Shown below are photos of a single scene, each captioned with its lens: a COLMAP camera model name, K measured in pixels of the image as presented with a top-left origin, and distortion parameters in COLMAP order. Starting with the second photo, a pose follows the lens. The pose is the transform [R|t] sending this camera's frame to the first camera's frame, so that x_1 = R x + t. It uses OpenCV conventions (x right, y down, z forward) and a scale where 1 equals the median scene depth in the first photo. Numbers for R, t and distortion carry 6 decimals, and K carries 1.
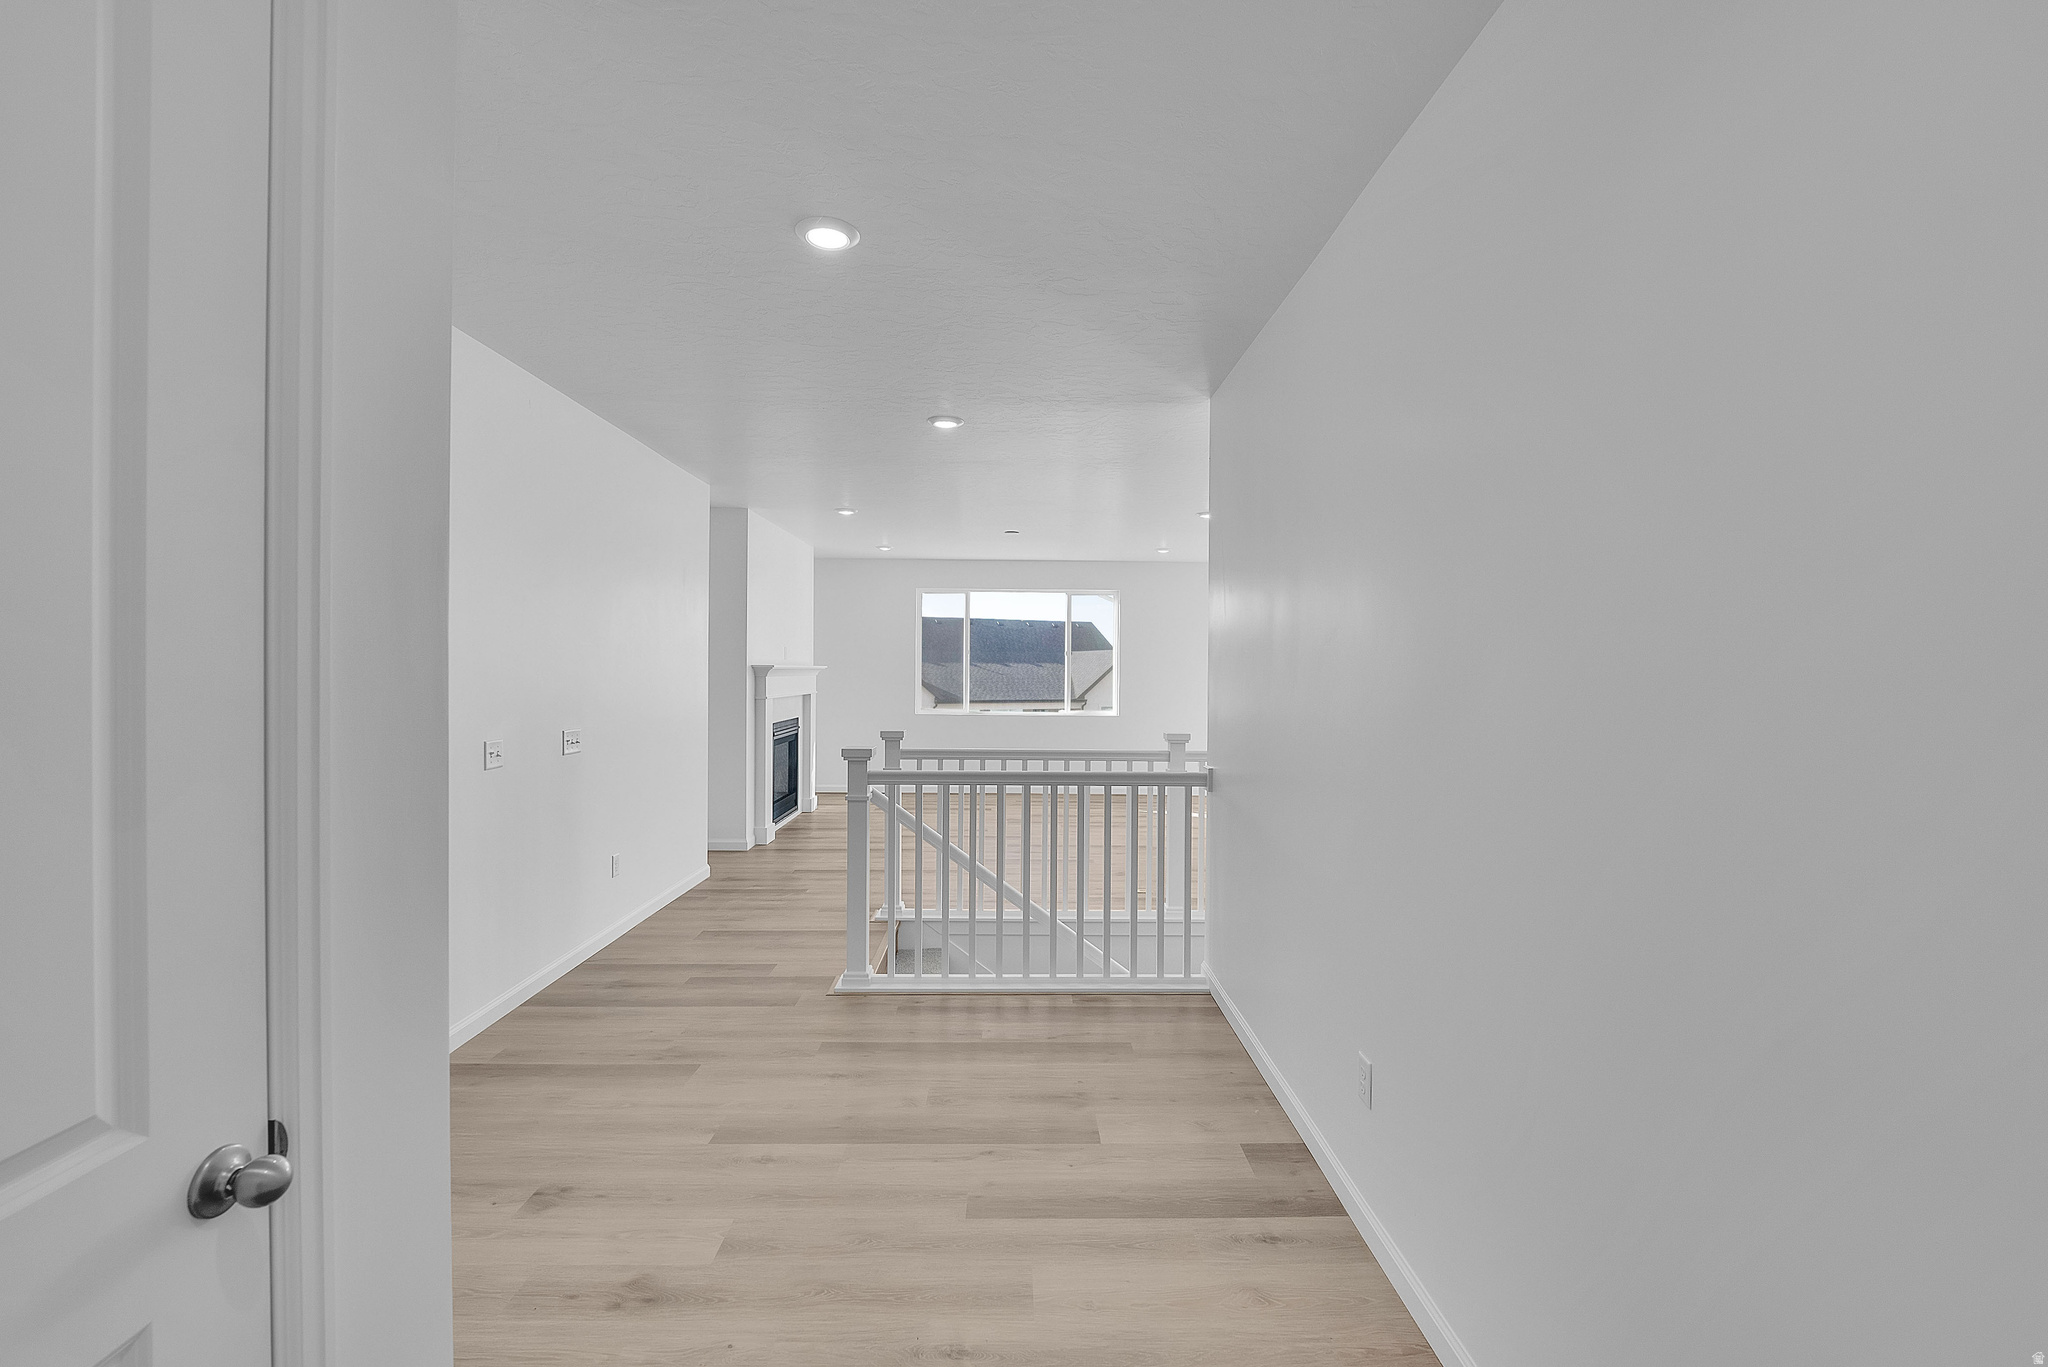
lens RADIAL K [[868.0, 0, 1022.3], [0, 868.0, 676.9], [0, 0, 1]] dist [-0.012991, 0.000776]
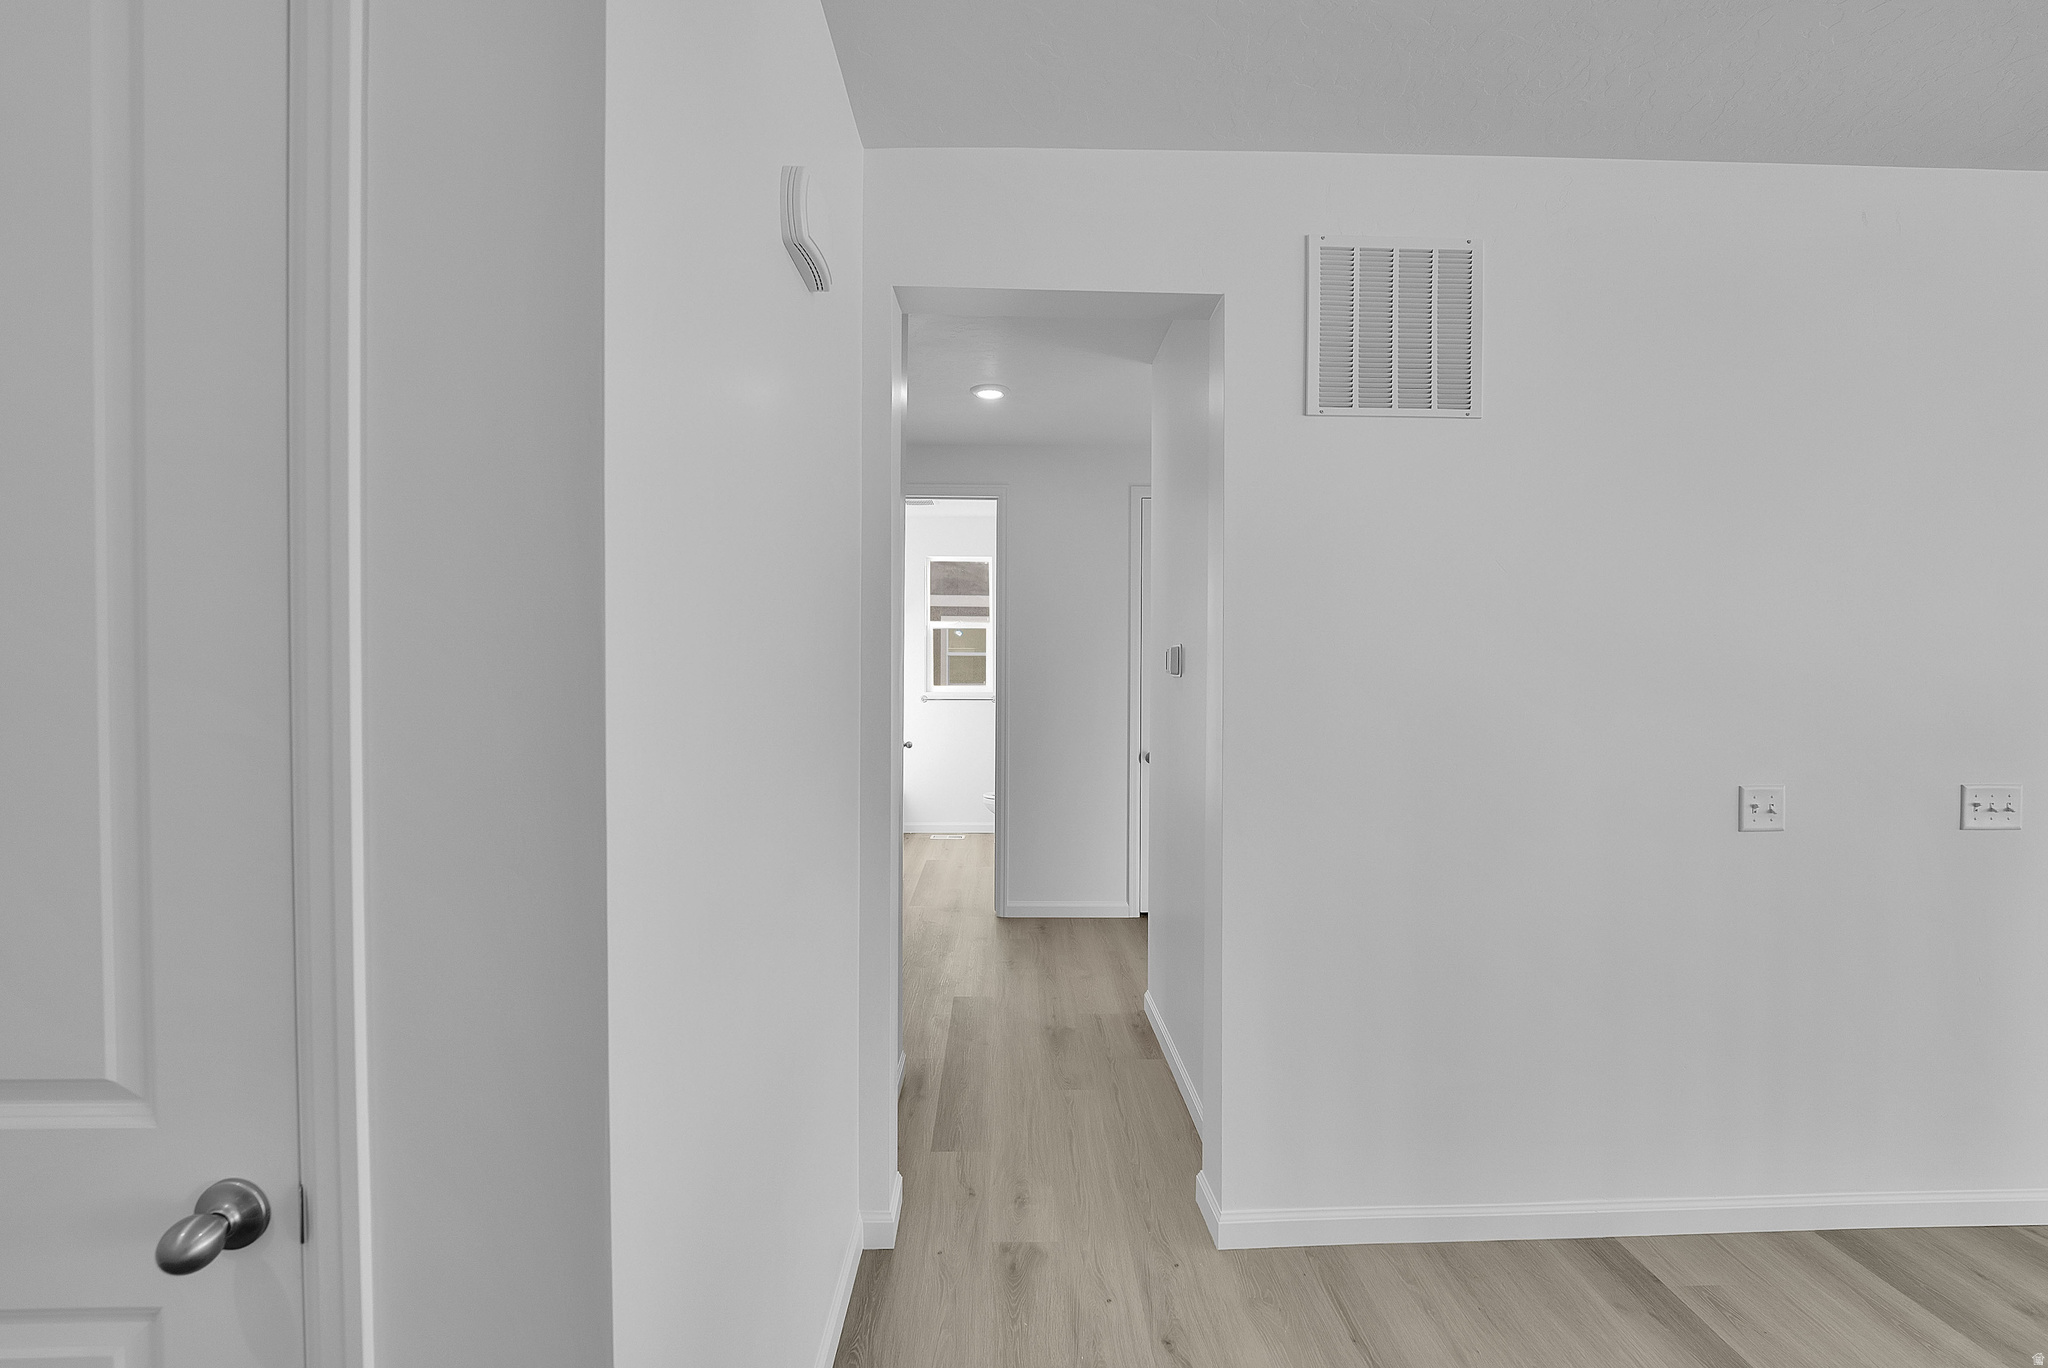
lens RADIAL K [[868.0, 0, 1022.3], [0, 868.0, 677.4], [0, 0, 1]] dist [-0.012991, 0.000776]
pose [[0.004587, 0.008814, -0.999951, 0.005302], [-0.007853, 0.999931, 0.008777, -0.006211], [0.999959, 0.007813, 0.004655, 0.469253]]
